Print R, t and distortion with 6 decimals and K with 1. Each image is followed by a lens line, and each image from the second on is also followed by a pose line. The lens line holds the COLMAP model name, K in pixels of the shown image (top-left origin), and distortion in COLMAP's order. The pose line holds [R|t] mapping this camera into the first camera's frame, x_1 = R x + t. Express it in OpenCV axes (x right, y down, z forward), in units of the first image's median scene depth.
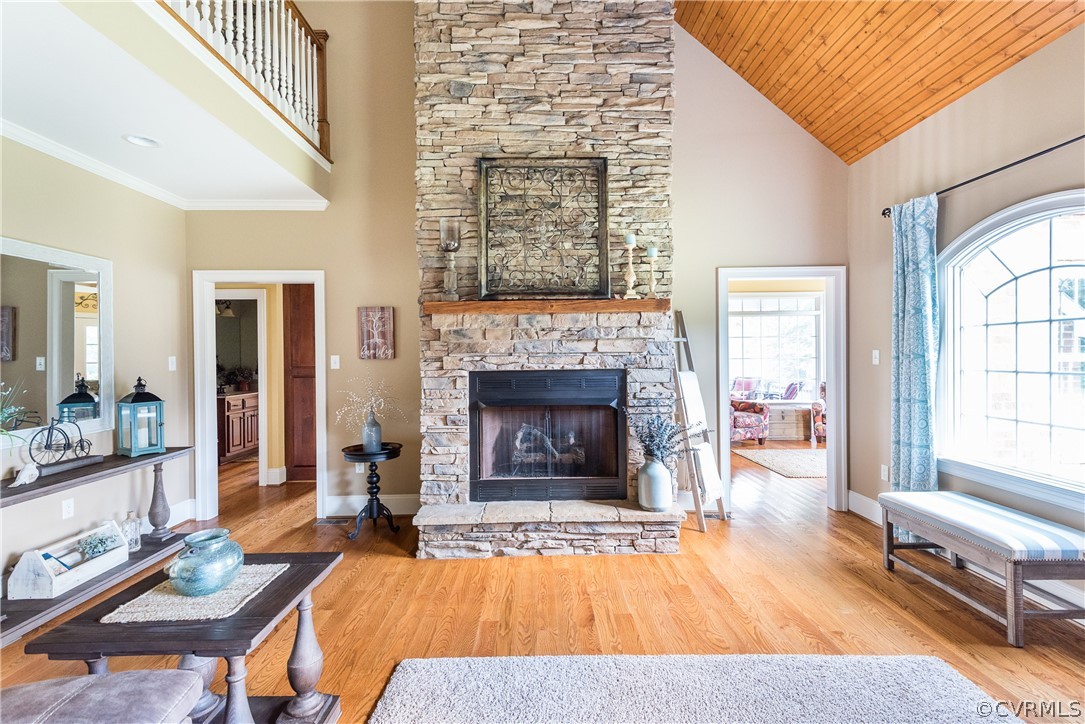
lens RADIAL K [[498.8, 0, 536.0], [0, 498.8, 357.3], [0, 0, 1]] dist [0.031324, -0.007518]
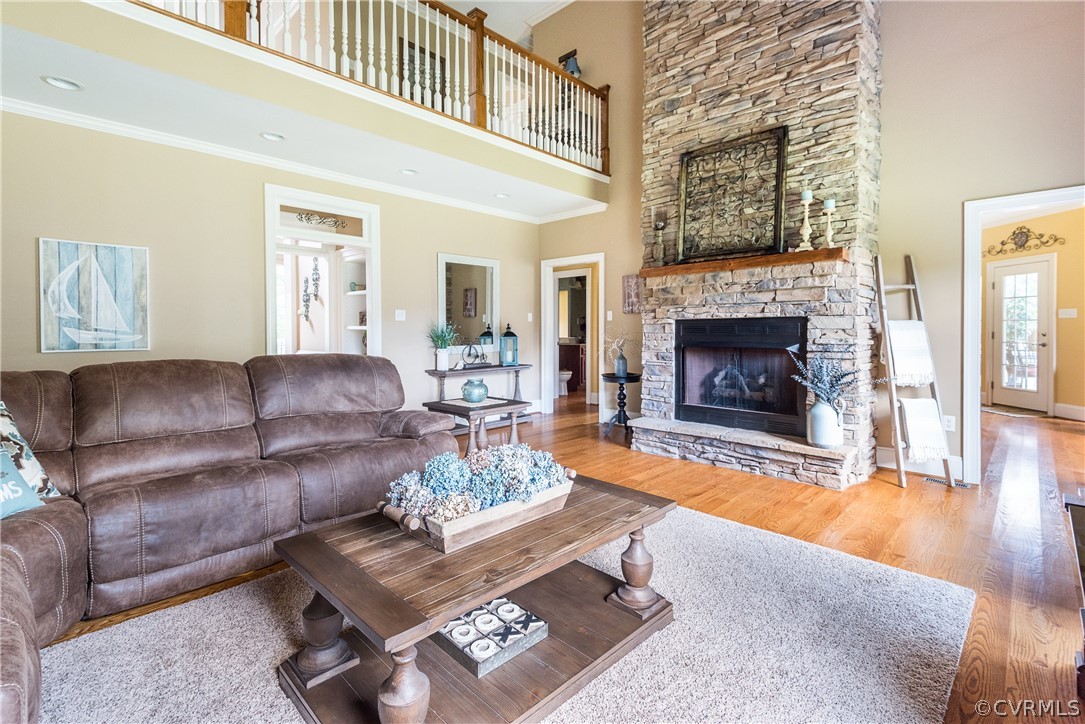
lens RADIAL K [[498.8, 0, 537.9], [0, 498.8, 338.6], [0, 0, 1]] dist [0.031324, -0.007518]
pose [[0.706002, 0.022285, -0.707859, 0.546520], [-0.012217, 0.999739, 0.019289, 0.057772], [0.708105, -0.004970, 0.706090, -0.178976]]
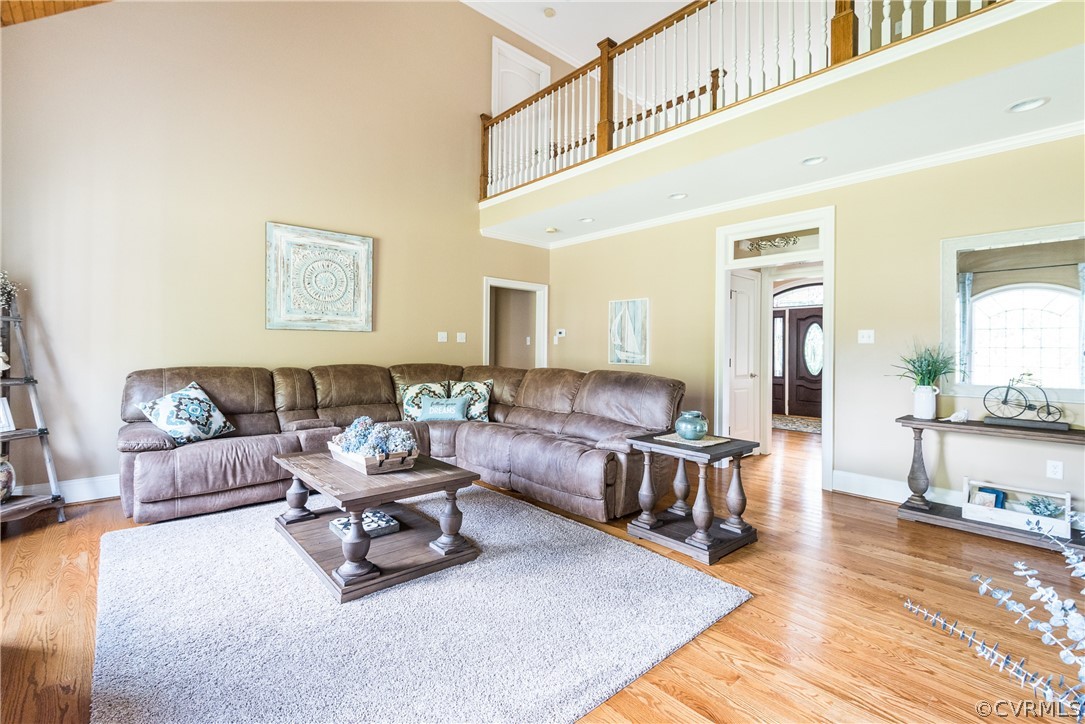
lens RADIAL K [[498.8, 0, 528.4], [0, 498.8, 350.9], [0, 0, 1]] dist [0.031324, -0.007518]
pose [[-0.759657, 0.002063, -0.650321, 0.530239], [-0.012254, 0.999772, 0.017486, 0.043003], [0.650209, 0.021252, -0.759458, 0.990617]]
